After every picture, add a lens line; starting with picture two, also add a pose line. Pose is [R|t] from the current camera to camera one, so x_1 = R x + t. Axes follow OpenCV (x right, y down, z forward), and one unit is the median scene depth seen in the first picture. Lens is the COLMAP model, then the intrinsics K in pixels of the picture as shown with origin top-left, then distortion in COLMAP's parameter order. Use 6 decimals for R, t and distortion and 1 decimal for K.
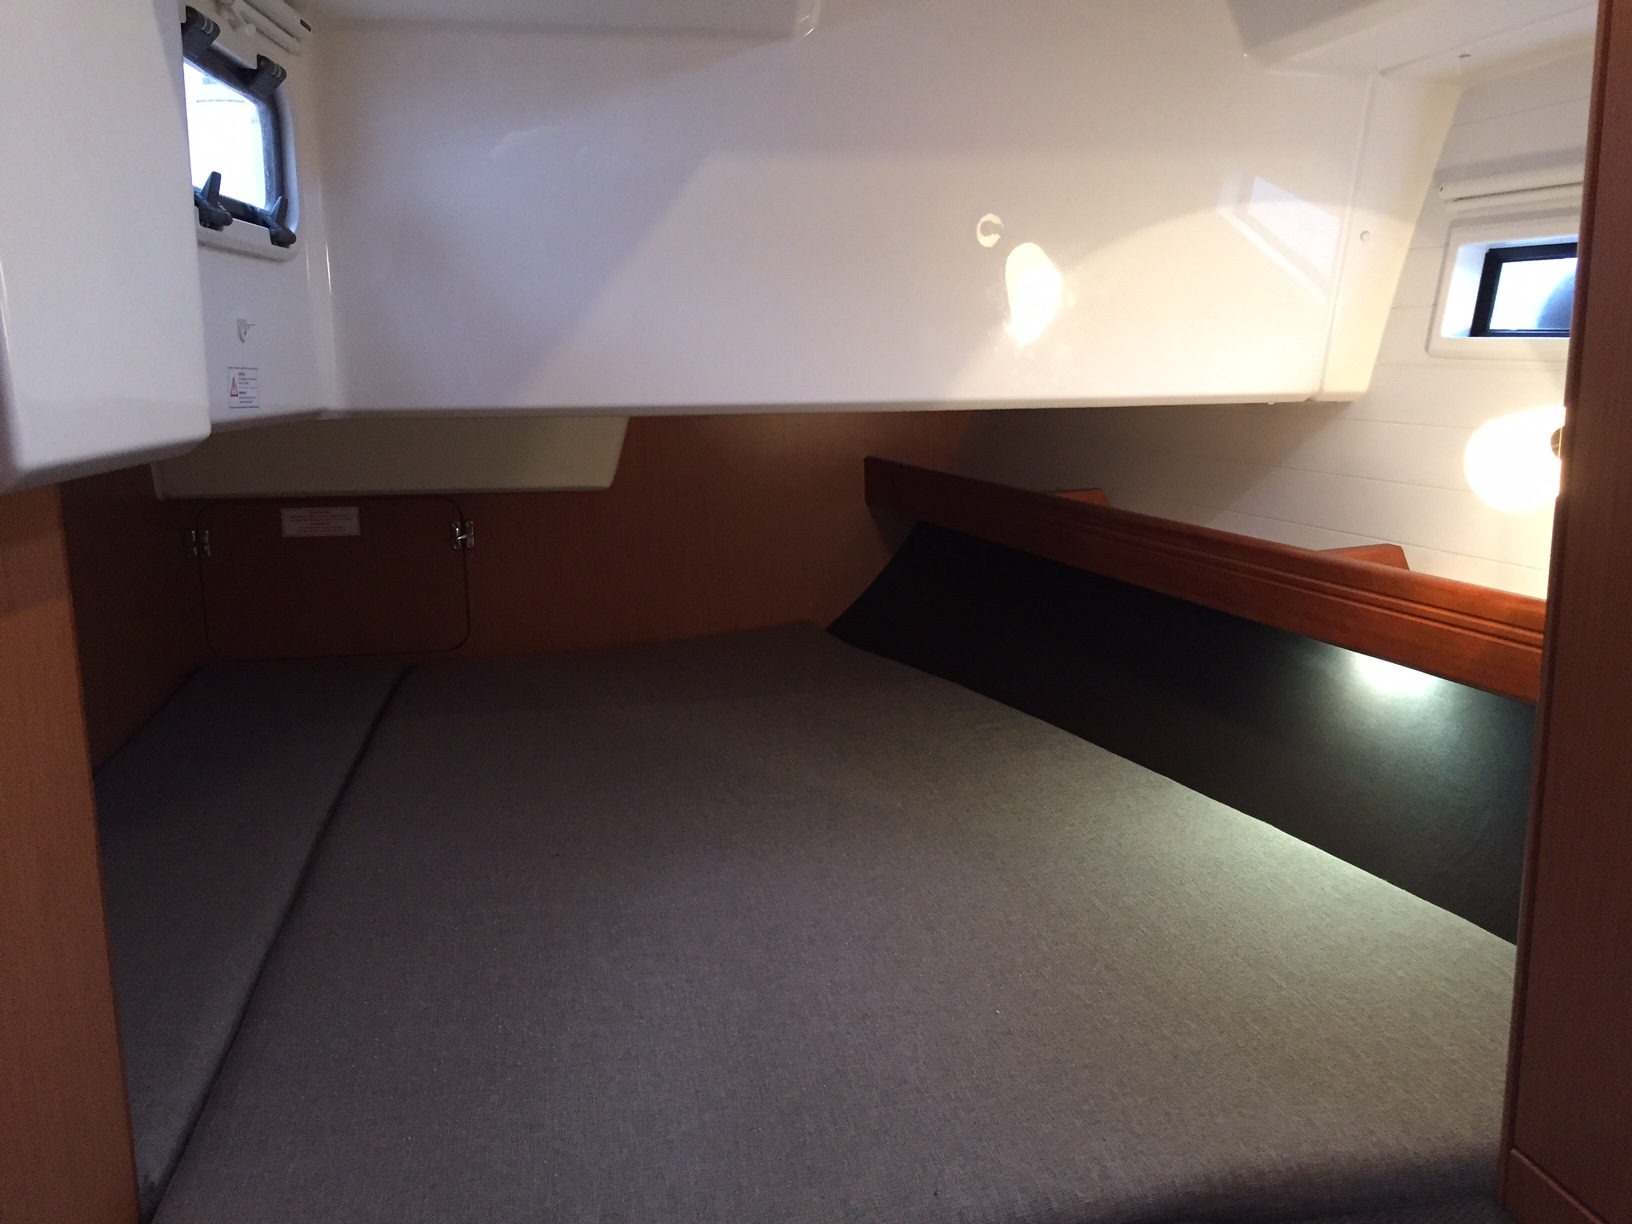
lens RADIAL K [[1381.0, 0, 824.8], [0, 1381.0, 610.2], [0, 0, 1]] dist [0.076559, -0.088263]
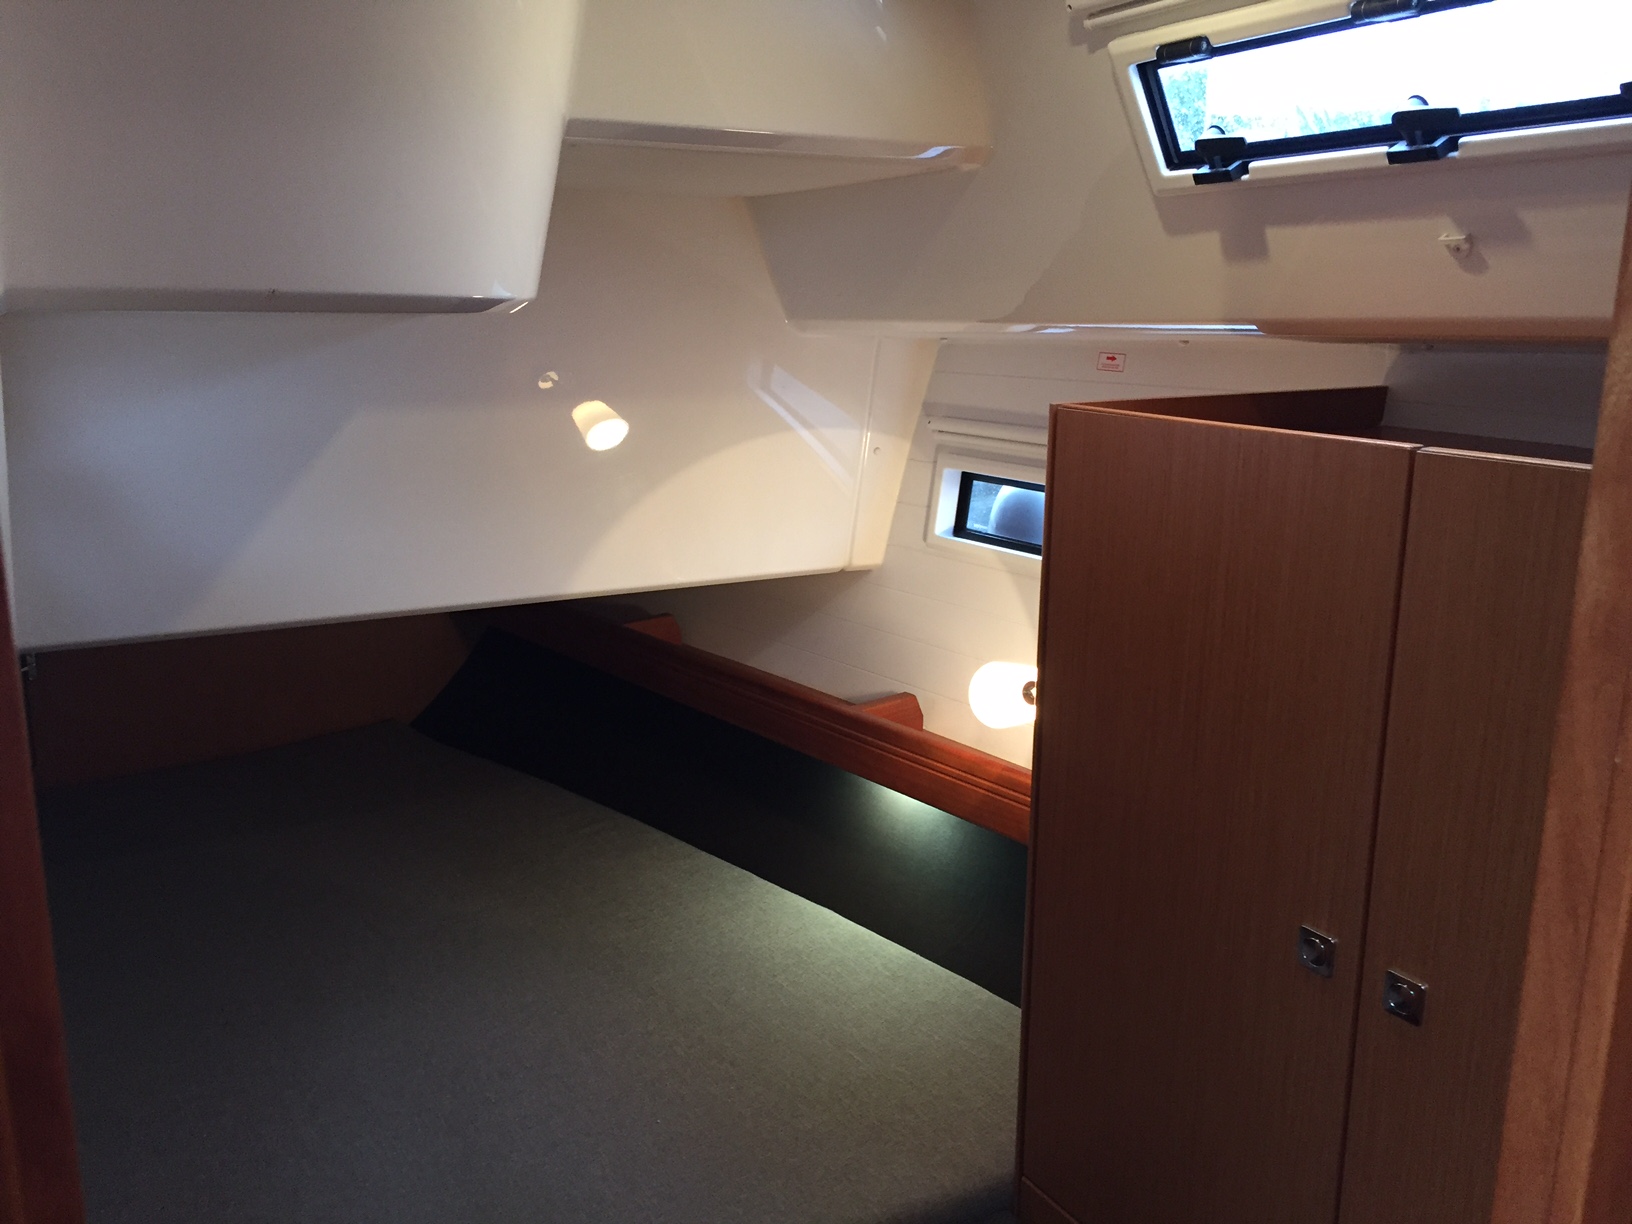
lens RADIAL K [[1381.0, 0, 806.2], [0, 1381.0, 612.1], [0, 0, 1]] dist [0.076559, -0.088263]
pose [[0.937693, -0.058528, 0.342501, -0.130837], [0.044858, 0.997854, 0.047707, -0.191665], [-0.344558, -0.029370, 0.938306, -0.198055]]
